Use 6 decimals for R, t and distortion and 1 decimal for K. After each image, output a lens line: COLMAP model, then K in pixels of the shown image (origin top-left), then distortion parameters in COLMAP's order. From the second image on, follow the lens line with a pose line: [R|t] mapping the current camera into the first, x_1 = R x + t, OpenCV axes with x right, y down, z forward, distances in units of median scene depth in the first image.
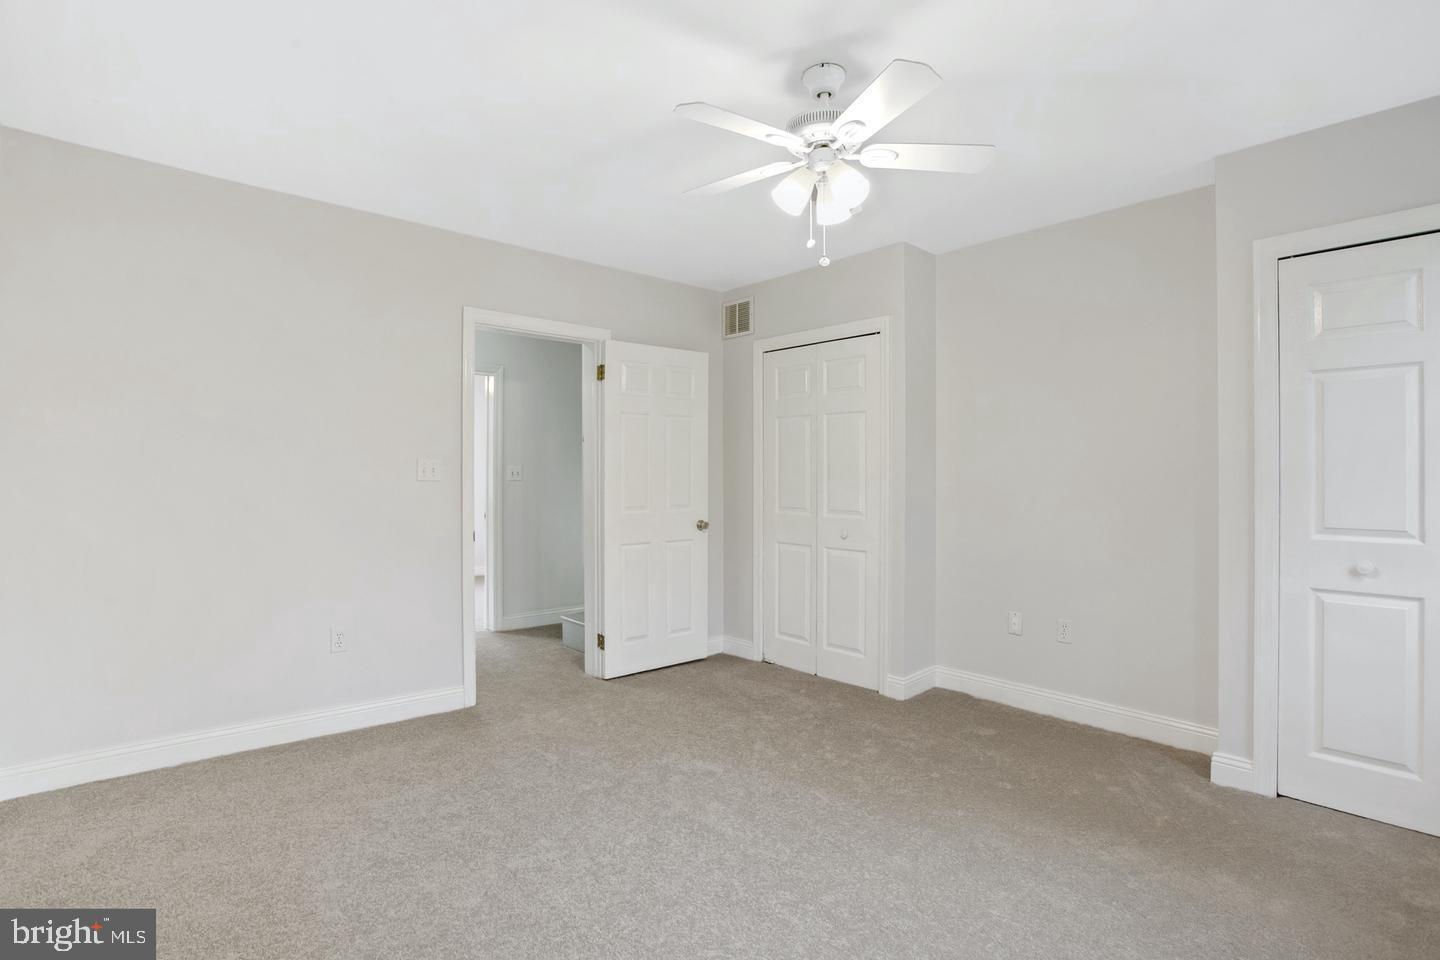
lens RADIAL K [[688.0, 0, 720.0], [0, 688.0, 480.0], [0, 0, 1]] dist [-0.027523, 0.000507]
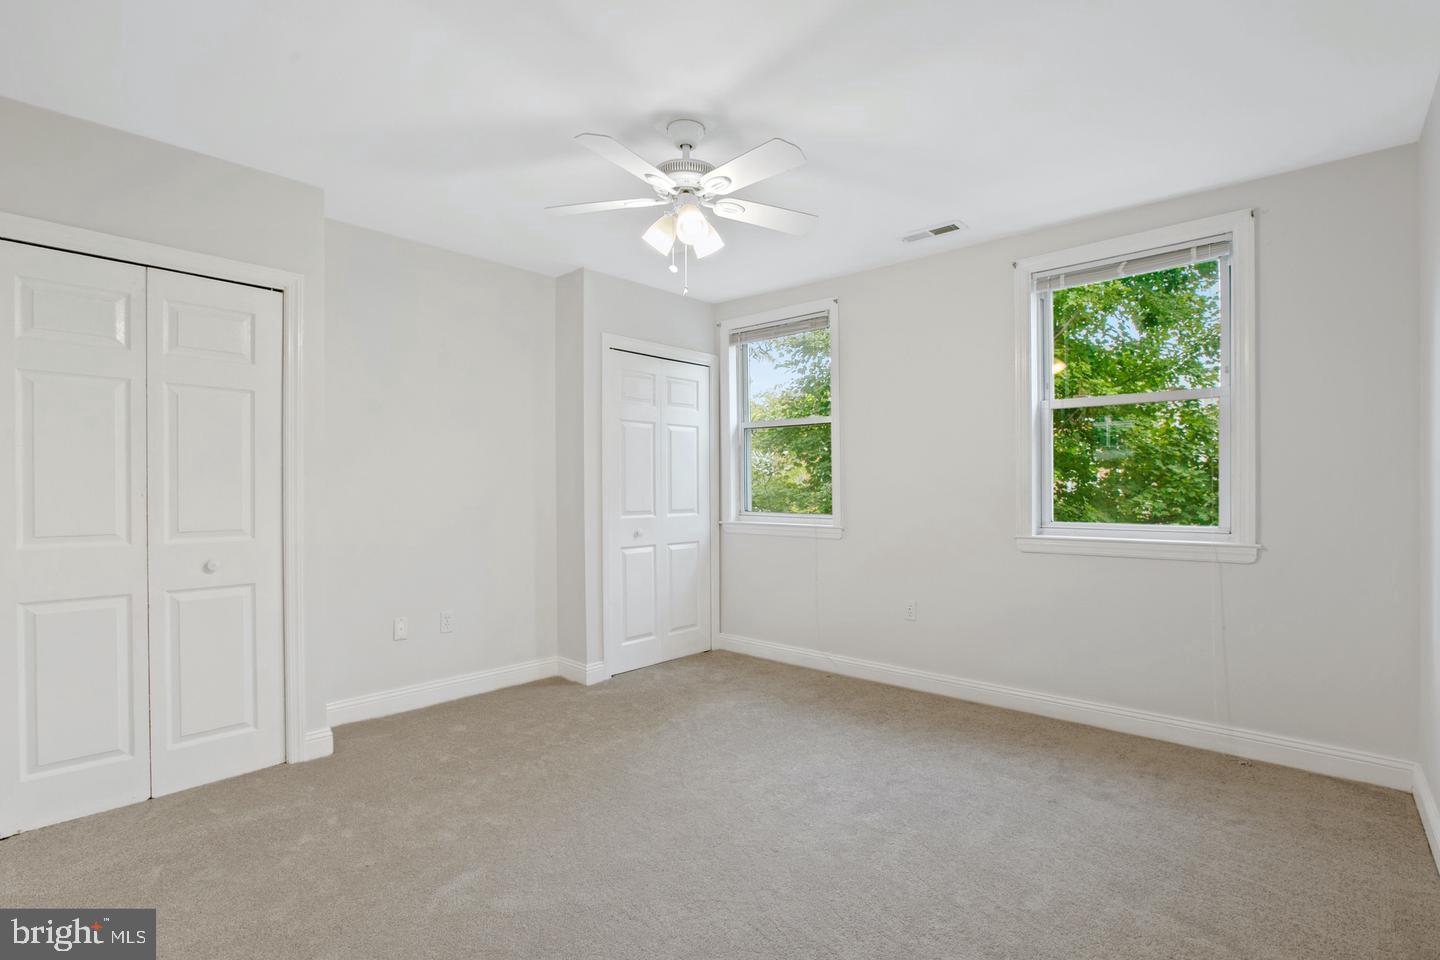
lens RADIAL K [[658.9, 0, 720.0], [0, 658.9, 480.0], [0, 0, 1]] dist [-0.027163, -0.000306]
pose [[-0.082923, 0.007414, 0.996528, -0.560600], [0.005394, 0.999961, -0.006990, 0.001752], [-0.996541, 0.004795, -0.082960, 0.613916]]
